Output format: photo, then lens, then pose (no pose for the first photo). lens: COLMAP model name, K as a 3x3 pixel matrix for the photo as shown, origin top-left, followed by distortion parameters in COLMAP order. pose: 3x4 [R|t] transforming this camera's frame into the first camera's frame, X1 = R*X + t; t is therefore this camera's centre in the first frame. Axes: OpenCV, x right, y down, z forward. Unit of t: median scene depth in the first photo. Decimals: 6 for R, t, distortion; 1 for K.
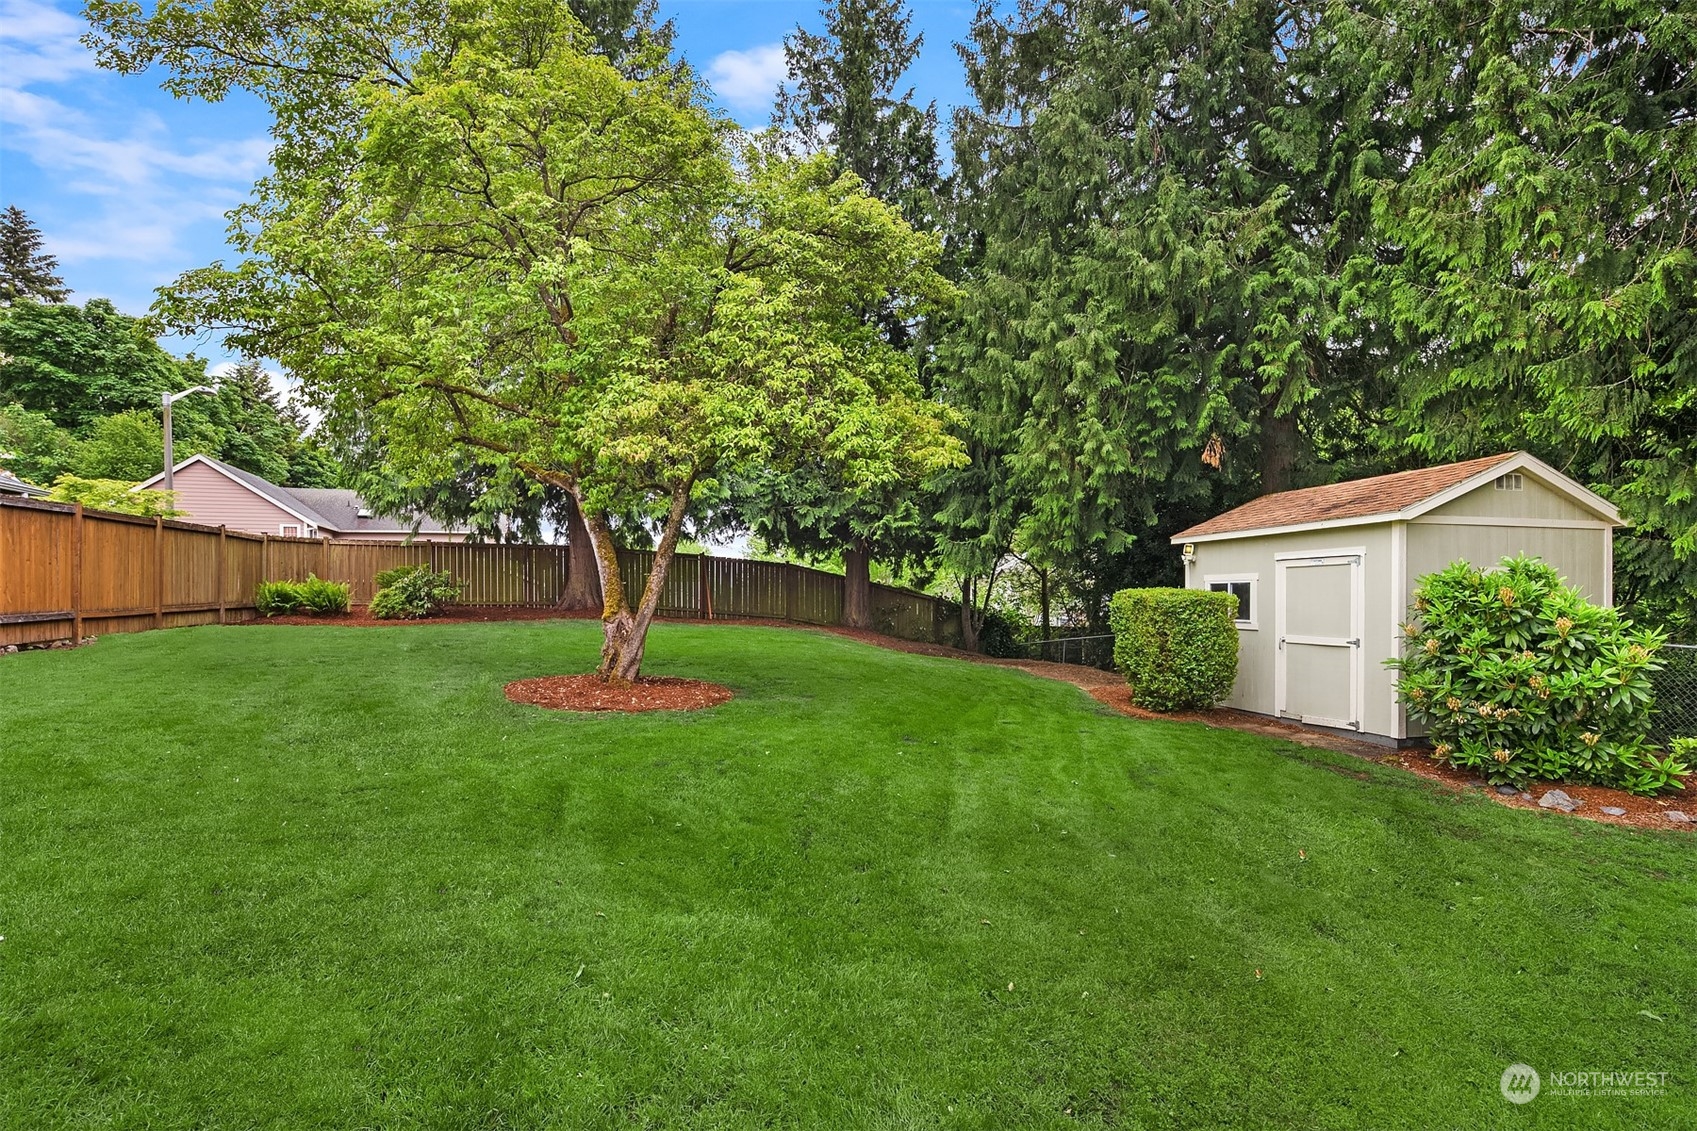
lens RADIAL K [[836.1, 0, 834.2], [0, 836.1, 605.6], [0, 0, 1]] dist [0.004423, -0.004457]
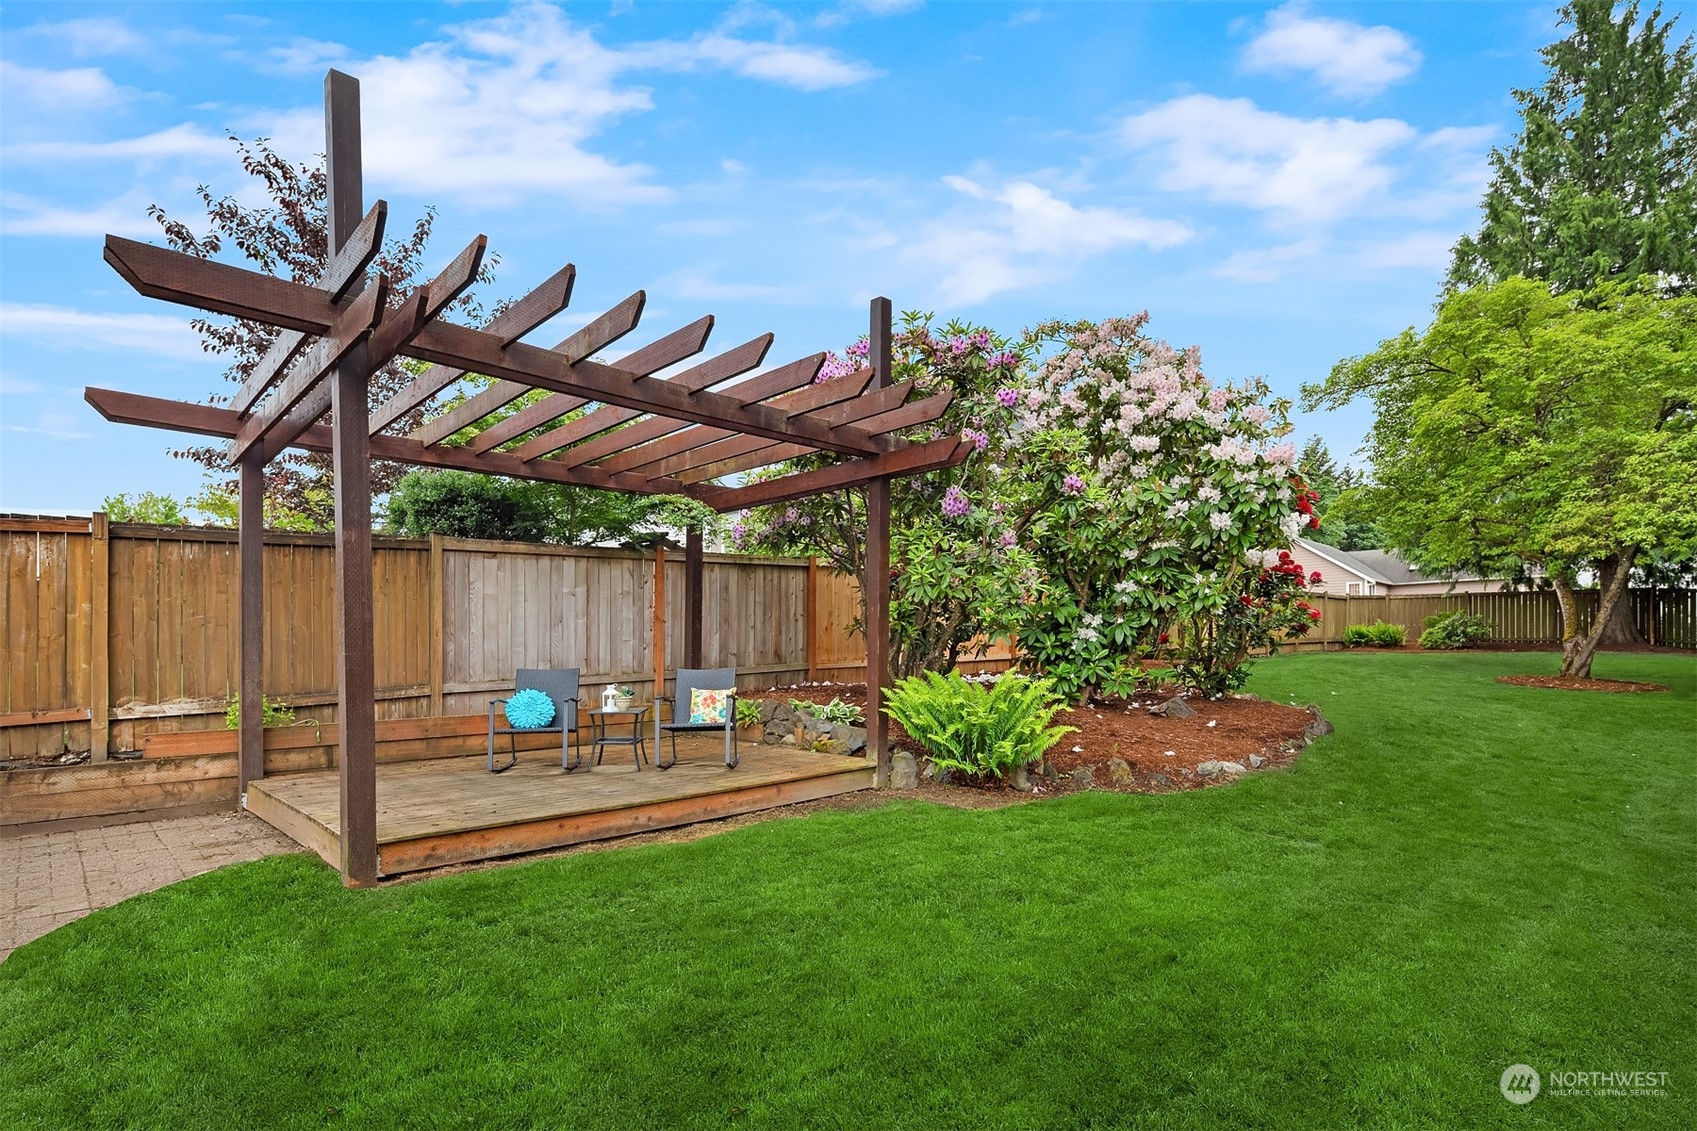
lens RADIAL K [[836.1, 0, 857.9], [0, 836.1, 631.0], [0, 0, 1]] dist [0.004423, -0.004457]
pose [[0.454829, -0.013775, -0.890472, 0.292783], [-0.009978, 0.999739, -0.020561, 0.023468], [0.890523, 0.018237, 0.454572, -0.522899]]
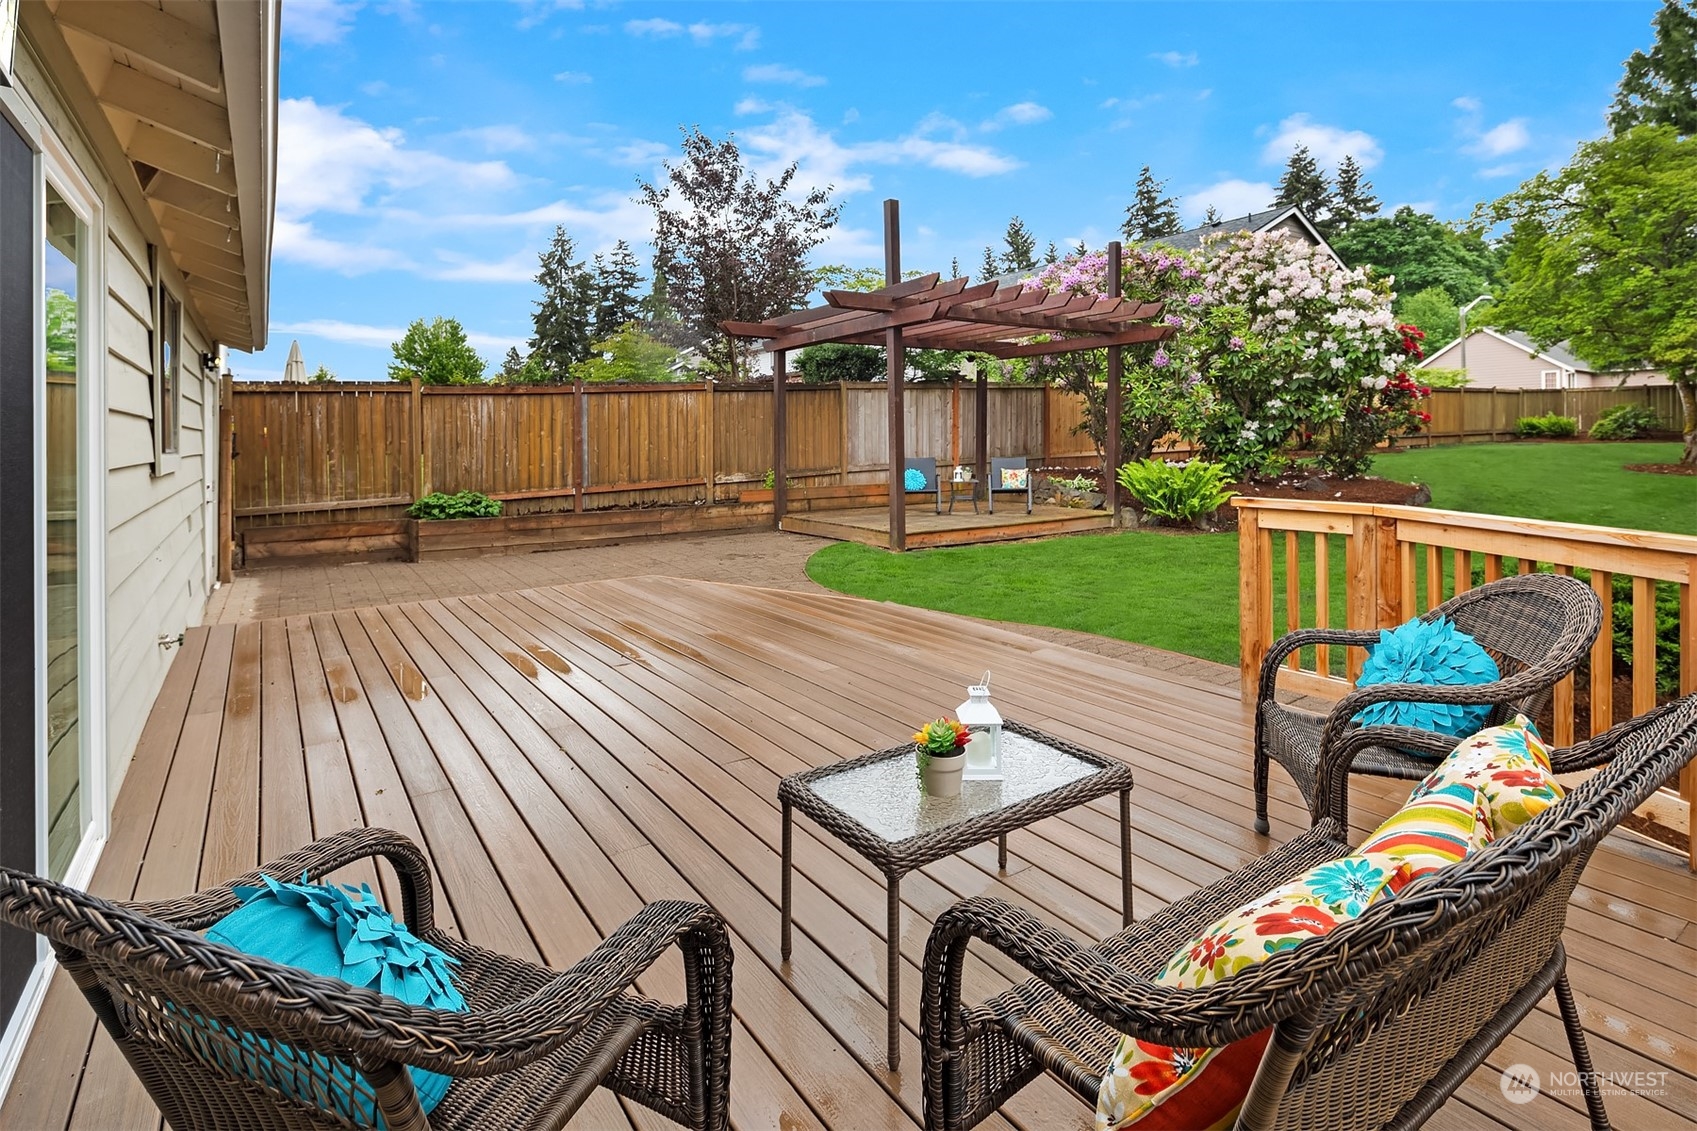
lens RADIAL K [[836.1, 0, 855.7], [0, 836.1, 429.8], [0, 0, 1]] dist [0.004423, -0.004457]
pose [[0.279161, -0.007306, -0.960217, 0.549819], [-0.004808, 0.999948, -0.009006, 0.017490], [0.960232, 0.007131, 0.279111, -0.735427]]
